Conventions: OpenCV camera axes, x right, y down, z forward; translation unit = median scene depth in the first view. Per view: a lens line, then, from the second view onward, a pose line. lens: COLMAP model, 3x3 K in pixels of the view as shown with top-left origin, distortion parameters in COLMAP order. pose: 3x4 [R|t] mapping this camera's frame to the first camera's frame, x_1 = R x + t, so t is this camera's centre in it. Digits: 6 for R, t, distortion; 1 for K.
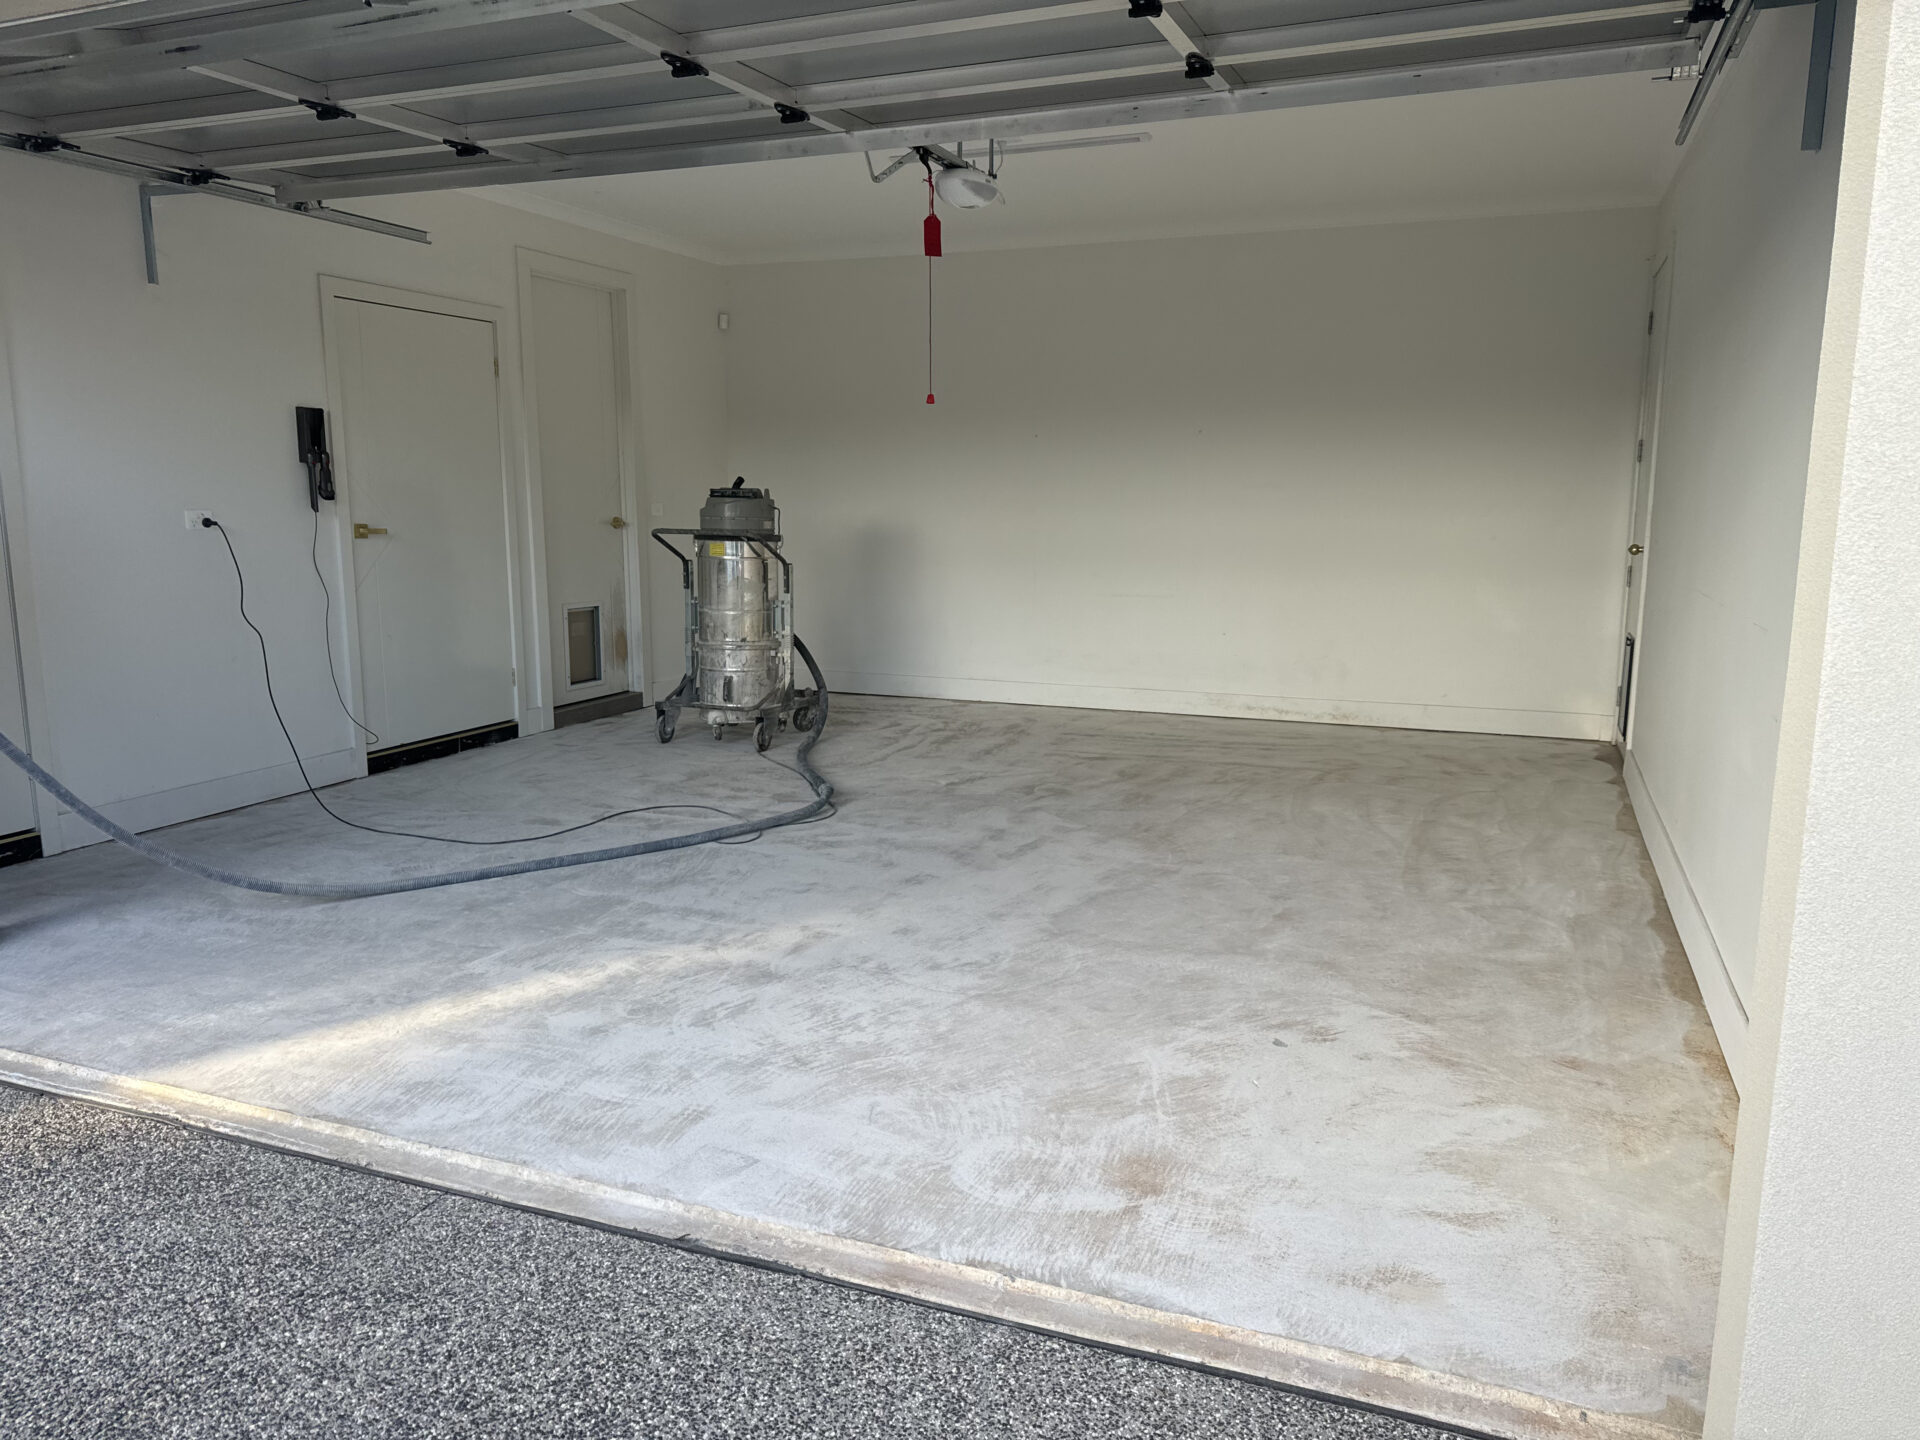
lens RADIAL K [[1357.2, 0, 971.6], [0, 1357.2, 708.1], [0, 0, 1]] dist [0.036620, -0.041038]
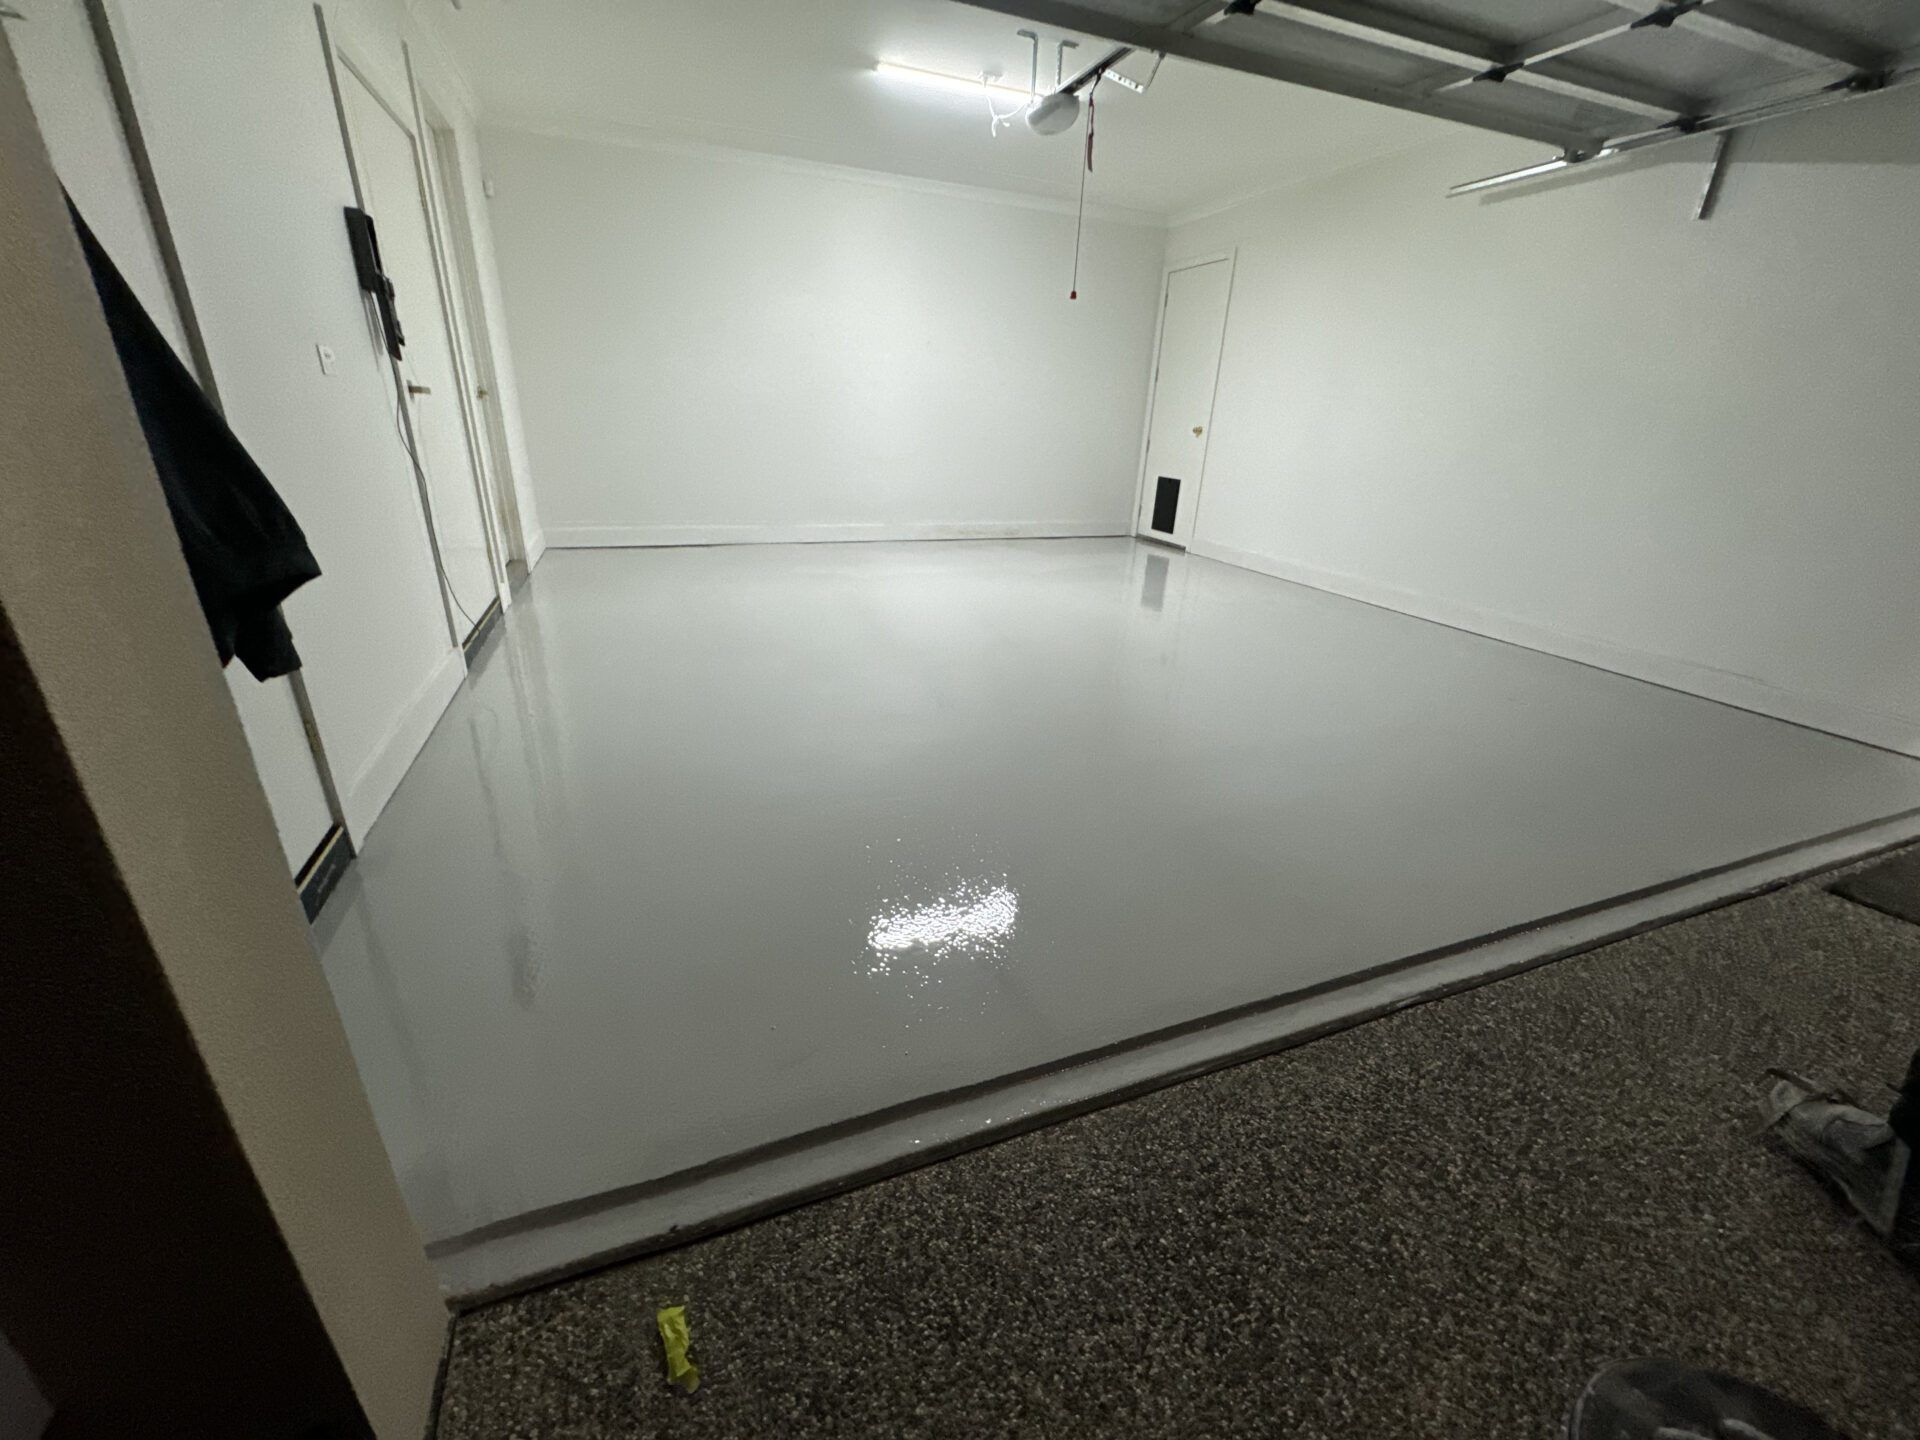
lens RADIAL K [[764.9, 0, 956.0], [0, 764.9, 716.7], [0, 0, 1]] dist [-0.002595, 0.000183]
pose [[0.732246, -0.228689, 0.641496, -1.383112], [0.072078, 0.962668, 0.260910, -0.086045], [-0.677215, -0.144813, 0.721394, 1.028827]]
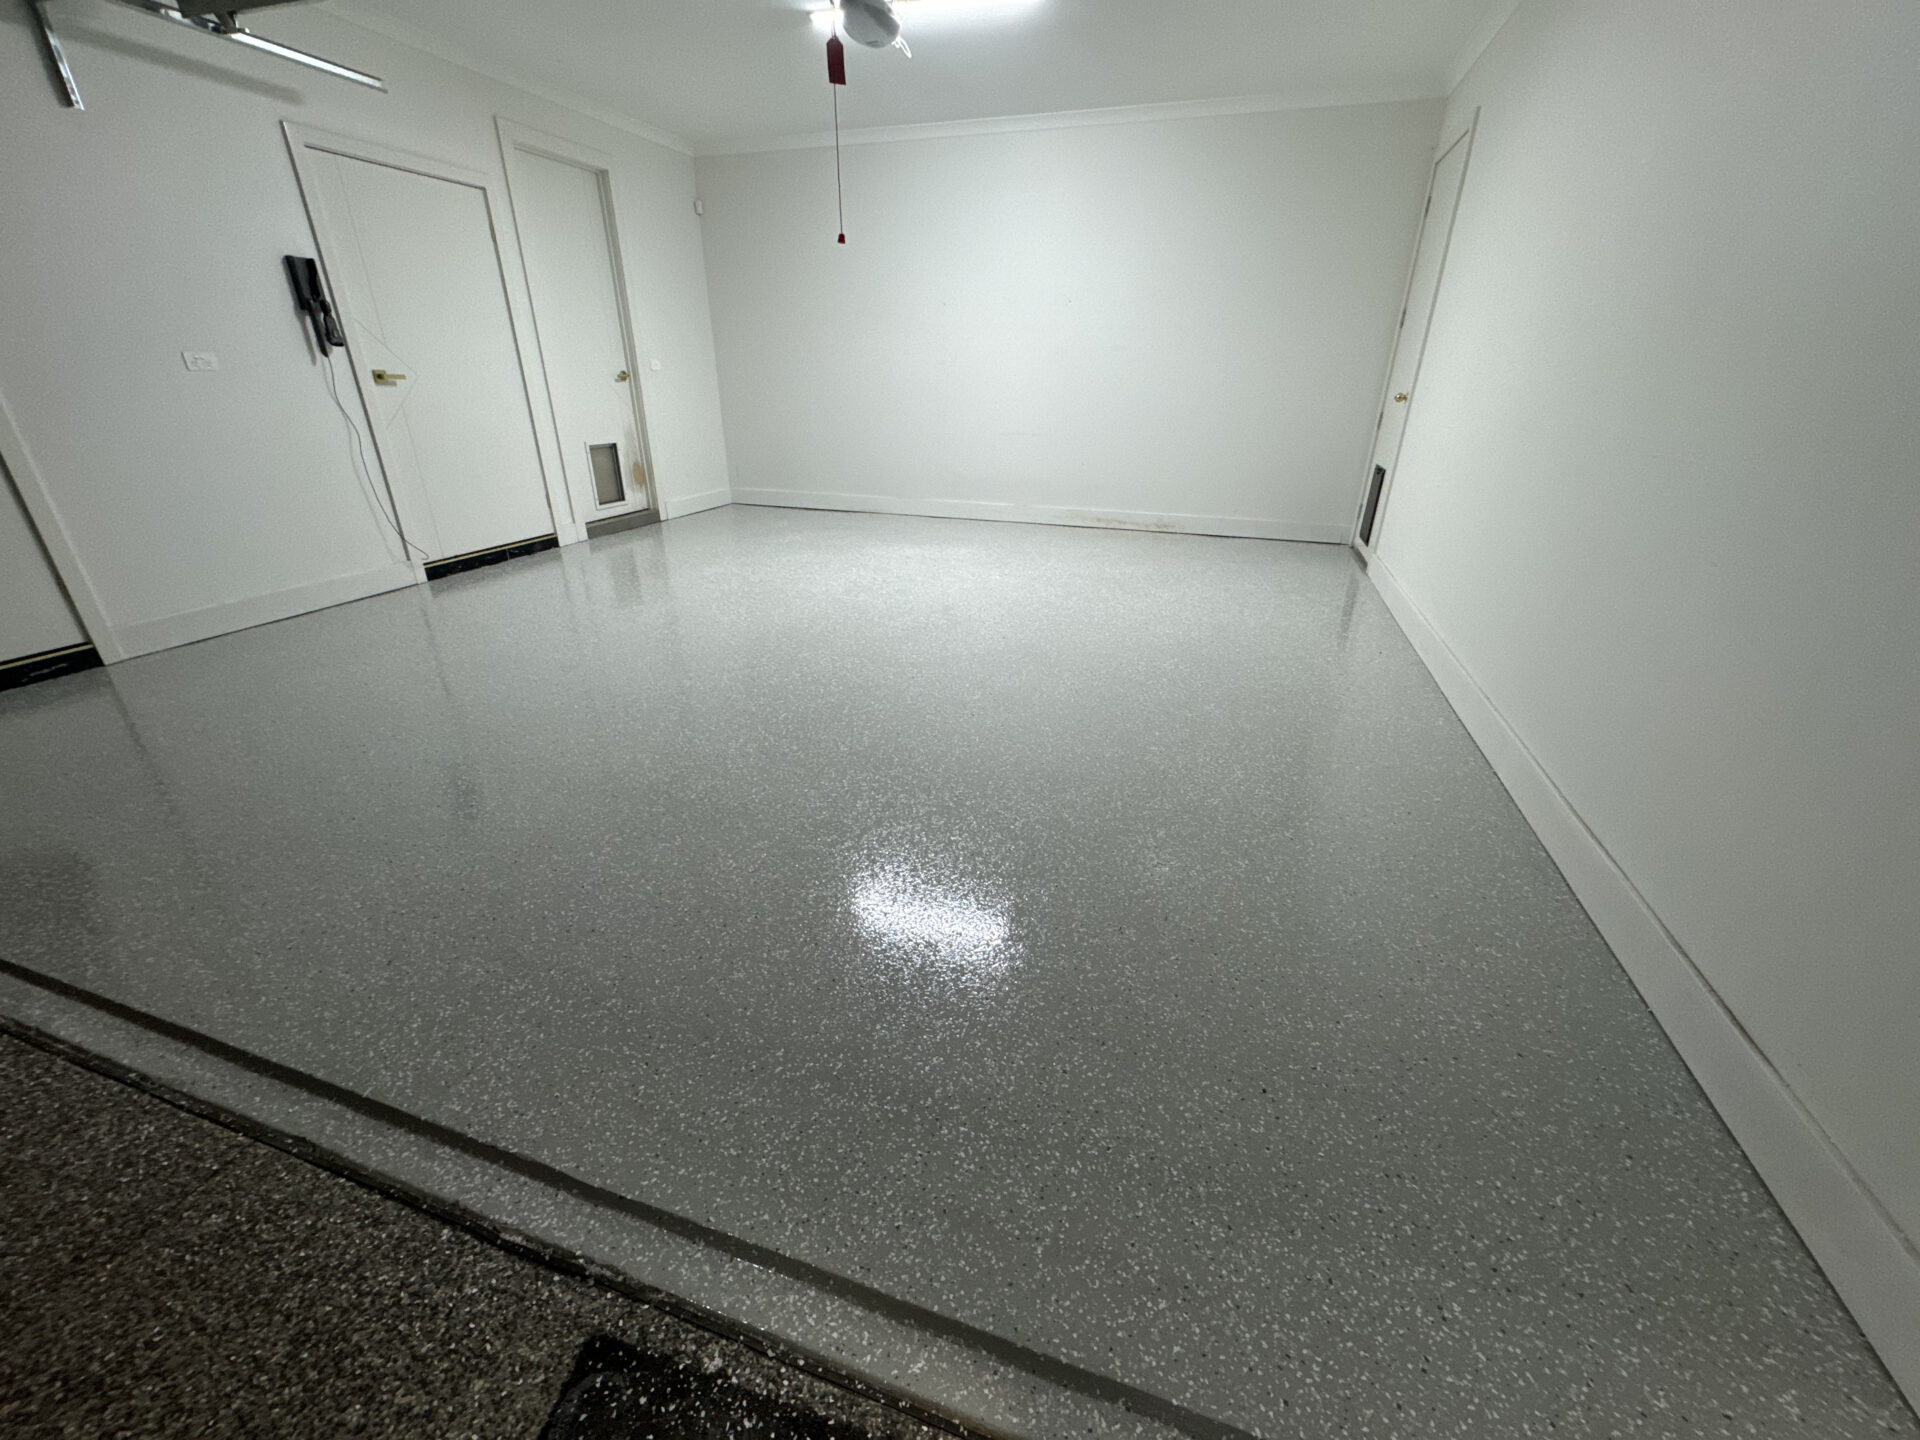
lens RADIAL K [[764.9, 0, 961.8], [0, 764.9, 716.2], [0, 0, 1]] dist [-0.002595, 0.000183]
pose [[0.998278, -0.018906, 0.055537, 0.050559], [0.003720, 0.965146, 0.261684, -0.037473], [-0.058549, -0.261027, 0.963554, 0.623902]]
